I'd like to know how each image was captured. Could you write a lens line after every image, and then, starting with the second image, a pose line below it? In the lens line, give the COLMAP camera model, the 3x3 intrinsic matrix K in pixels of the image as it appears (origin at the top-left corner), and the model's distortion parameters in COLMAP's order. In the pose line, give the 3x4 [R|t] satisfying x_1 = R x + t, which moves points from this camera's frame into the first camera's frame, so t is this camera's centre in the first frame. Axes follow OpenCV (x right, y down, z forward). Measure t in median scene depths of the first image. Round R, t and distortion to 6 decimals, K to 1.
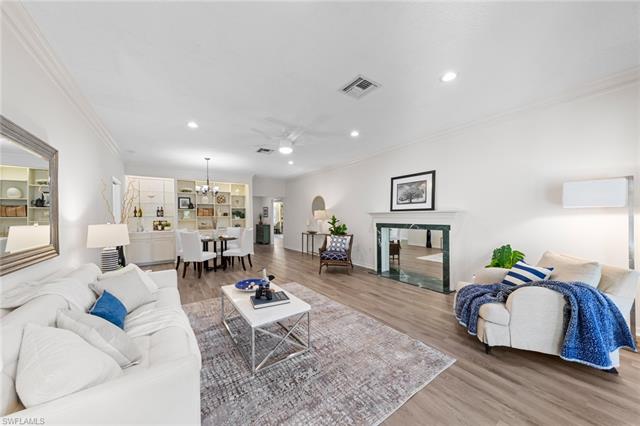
lens RADIAL K [[220.4, 0, 320.0], [0, 220.4, 213.0], [0, 0, 1]] dist [0.000115, 0.000000]
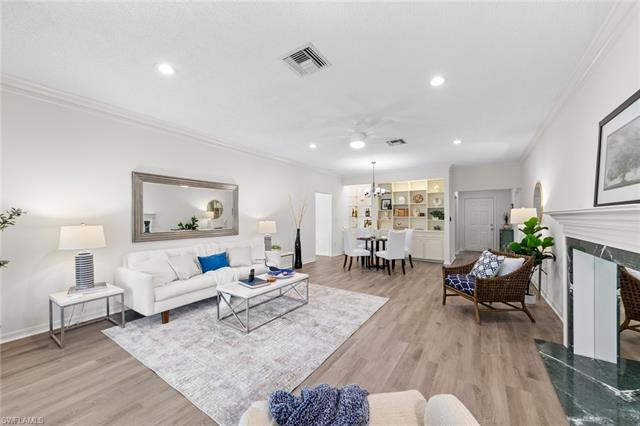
lens RADIAL K [[241.3, 0, 320.0], [0, 241.3, 213.0], [0, 0, 1]] dist [0.000674, 0.000083]
pose [[0.351253, -0.004096, -0.936272, 0.569588], [0.007936, 0.999968, -0.001397, -0.003831], [0.936247, -0.006940, 0.351274, 0.404227]]
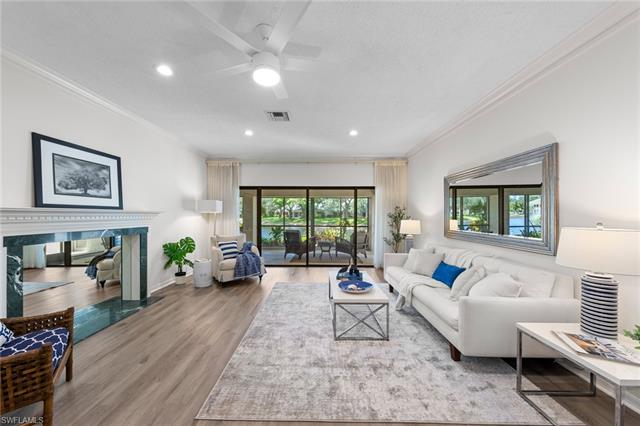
lens RADIAL K [[220.4, 0, 320.0], [0, 220.4, 213.0], [0, 0, 1]] dist [0.000115, 0.000000]
pose [[-0.807654, 0.012365, 0.589527, -0.426285], [-0.002662, 0.999693, -0.024615, 0.014402], [-0.589650, -0.021449, -0.807374, 1.053514]]
